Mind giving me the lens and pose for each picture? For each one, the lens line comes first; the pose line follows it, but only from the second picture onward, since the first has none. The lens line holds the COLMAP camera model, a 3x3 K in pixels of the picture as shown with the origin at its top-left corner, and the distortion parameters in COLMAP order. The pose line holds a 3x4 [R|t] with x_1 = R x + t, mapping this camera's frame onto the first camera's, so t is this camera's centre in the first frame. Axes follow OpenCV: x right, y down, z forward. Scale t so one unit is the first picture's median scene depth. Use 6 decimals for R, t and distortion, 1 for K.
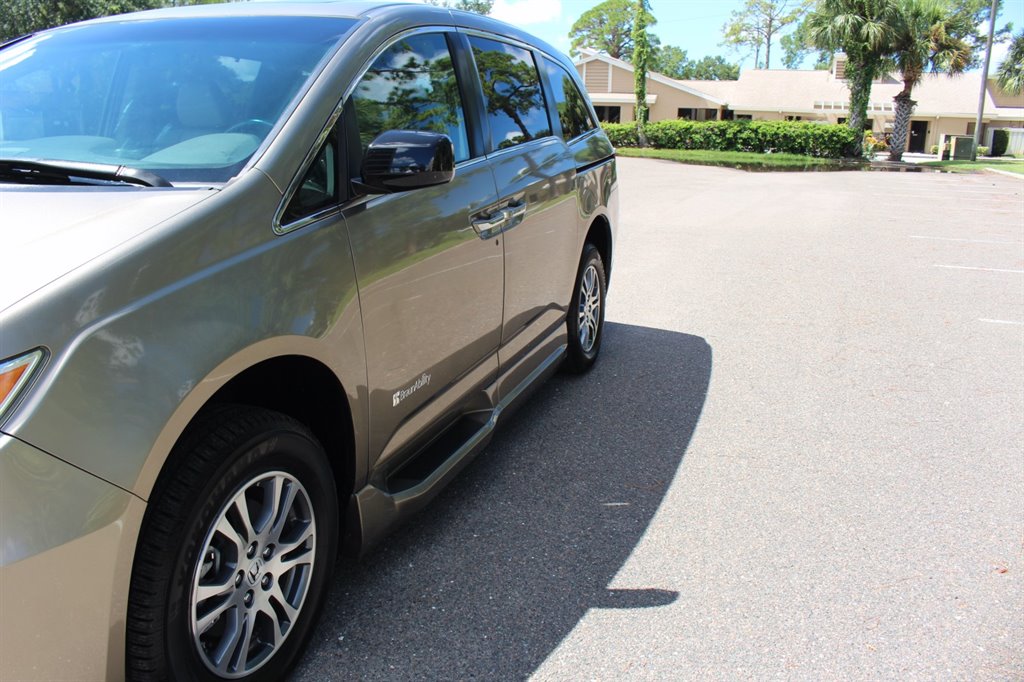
lens RADIAL K [[846.4, 0, 495.3], [0, 846.4, 345.6], [0, 0, 1]] dist [-0.164585, 0.143136]
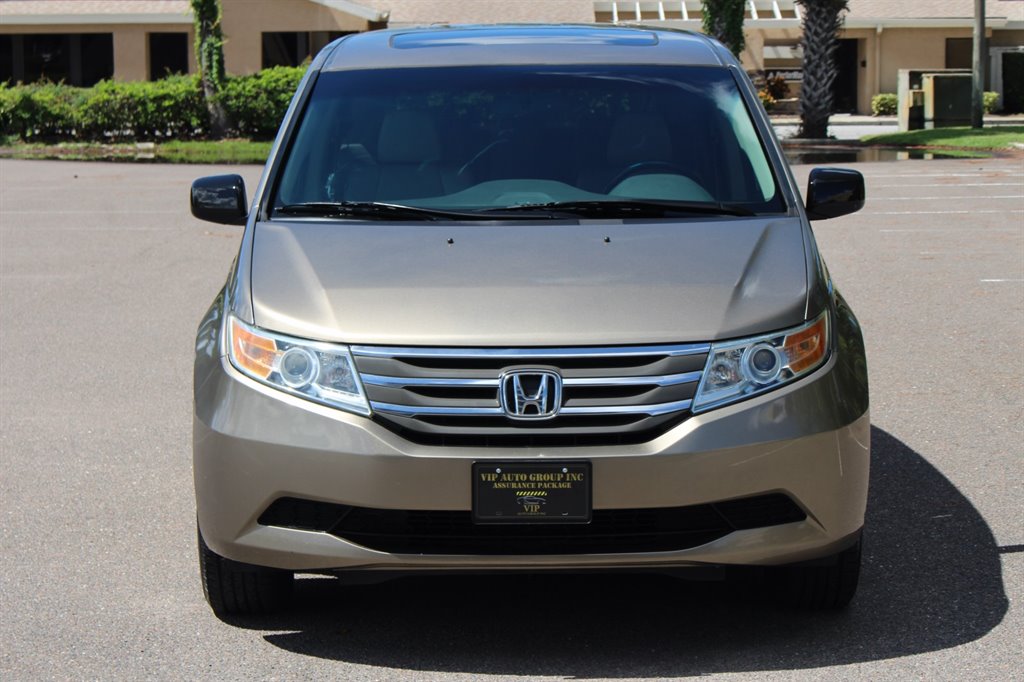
lens RADIAL K [[2431.0, 0, 512.0], [0, 2431.0, 341.0], [0, 0, 1]] dist [0.009208, 0.485242]
pose [[0.937932, -0.064840, 0.340705, -0.096404], [0.114019, 0.985411, -0.126350, 0.021456], [-0.327542, 0.157354, 0.931642, -0.116790]]
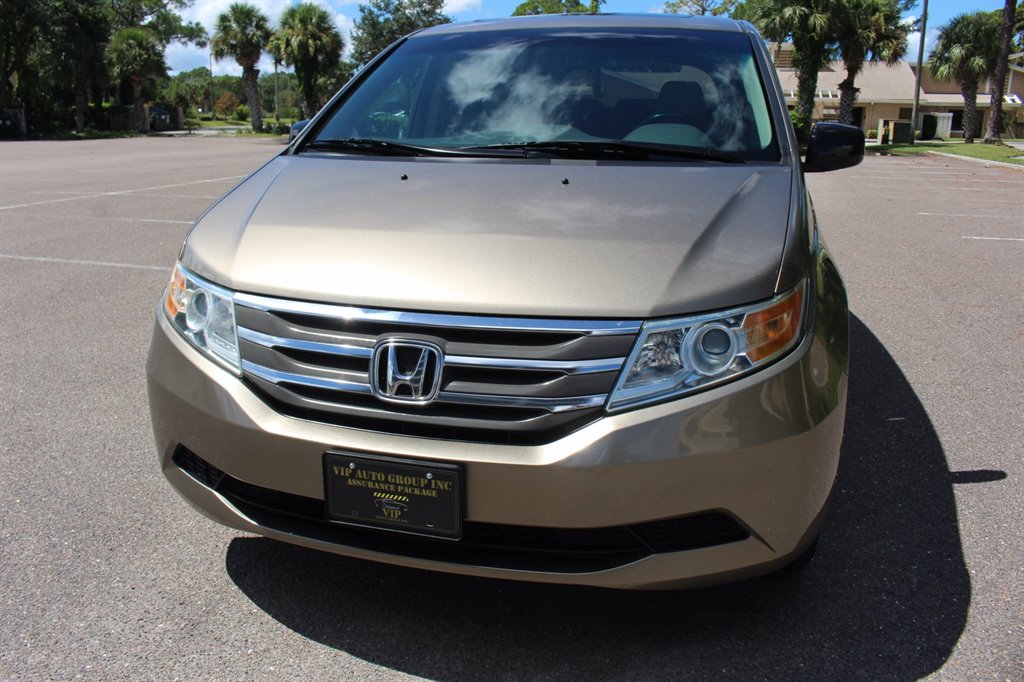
lens RADIAL K [[844.6, 0, 489.0], [0, 844.6, 338.8], [0, 0, 1]] dist [-0.172155, 0.154385]
pose [[0.996946, -0.033430, 0.070572, -0.039939], [0.033297, 0.999441, 0.003057, 0.003215], [-0.070634, -0.000698, 0.997502, -0.013173]]
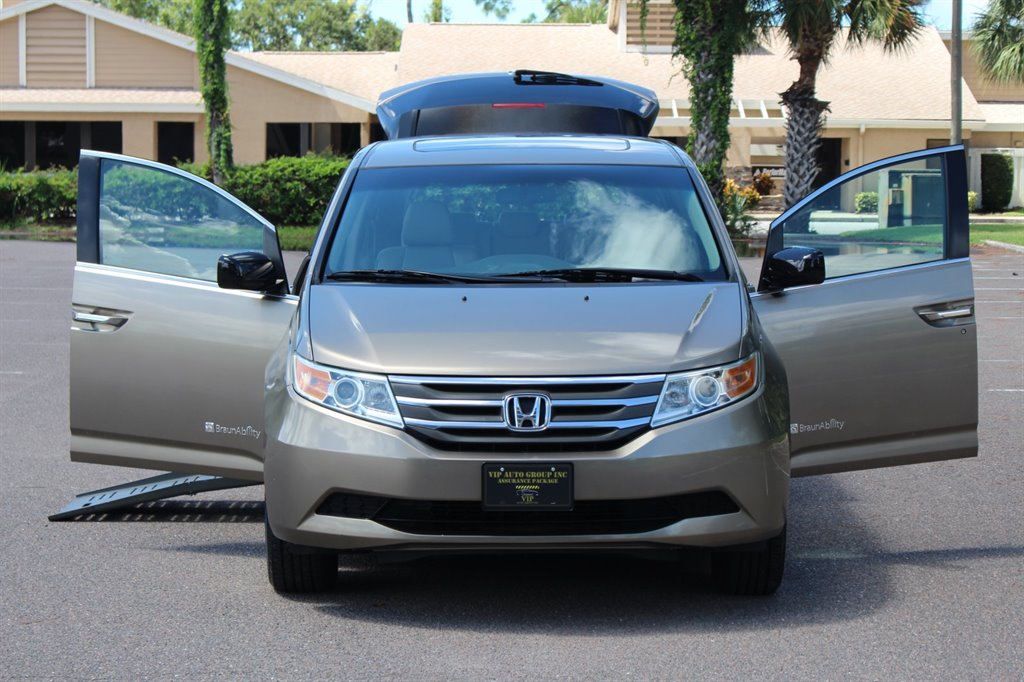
lens RADIAL K [[2431.0, 0, 512.0], [0, 2431.0, 341.0], [0, 0, 1]] dist [0.009208, 0.485242]
pose [[0.937344, -0.037508, 0.346380, -0.114527], [0.099555, 0.981571, -0.163117, 0.032814], [-0.333878, 0.187381, 0.923804, -0.161725]]
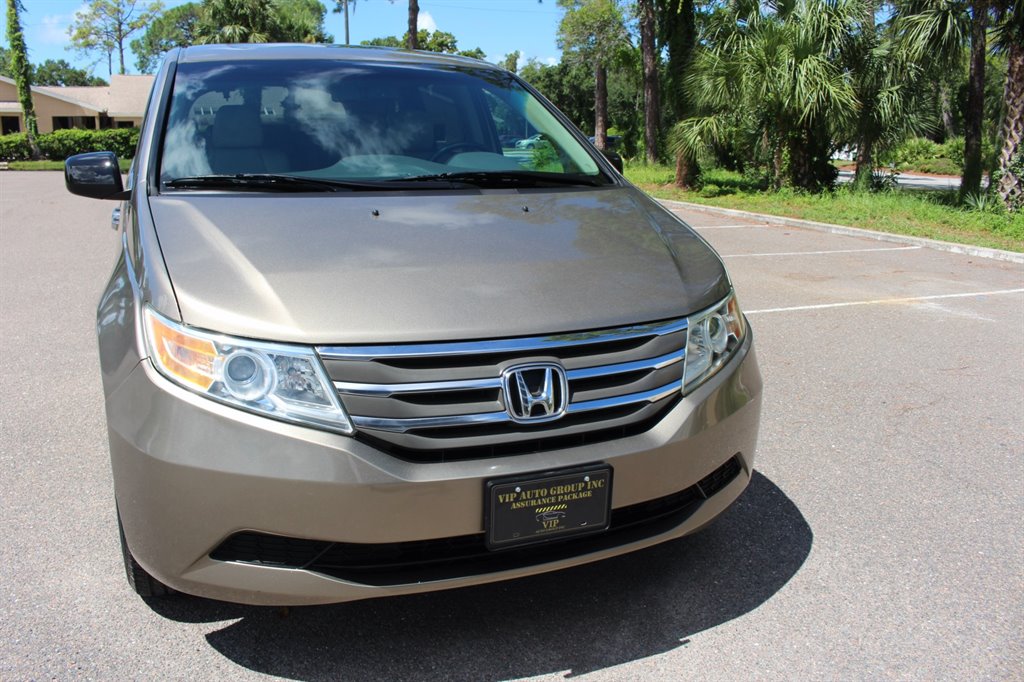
lens RADIAL K [[844.6, 0, 489.0], [0, 844.6, 338.8], [0, 0, 1]] dist [-0.172155, 0.154385]
pose [[0.740663, -0.166920, 0.650812, -0.074084], [0.173797, 0.983278, 0.054400, -0.001171], [-0.649009, 0.072817, 0.757288, -0.003340]]
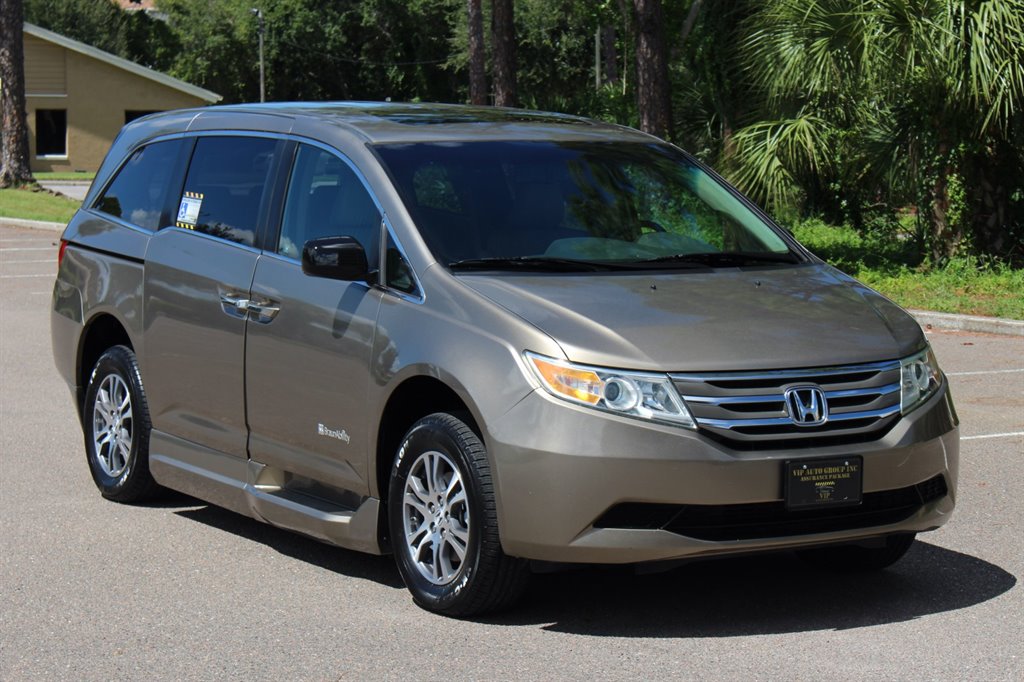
lens RADIAL K [[2431.0, 0, 512.0], [0, 2431.0, 341.0], [0, 0, 1]] dist [0.009208, 0.485242]
pose [[0.623525, -0.082251, 0.777465, -0.211189], [0.208184, 0.976013, -0.063707, 0.007419], [-0.753575, 0.201579, 0.625692, -0.076119]]
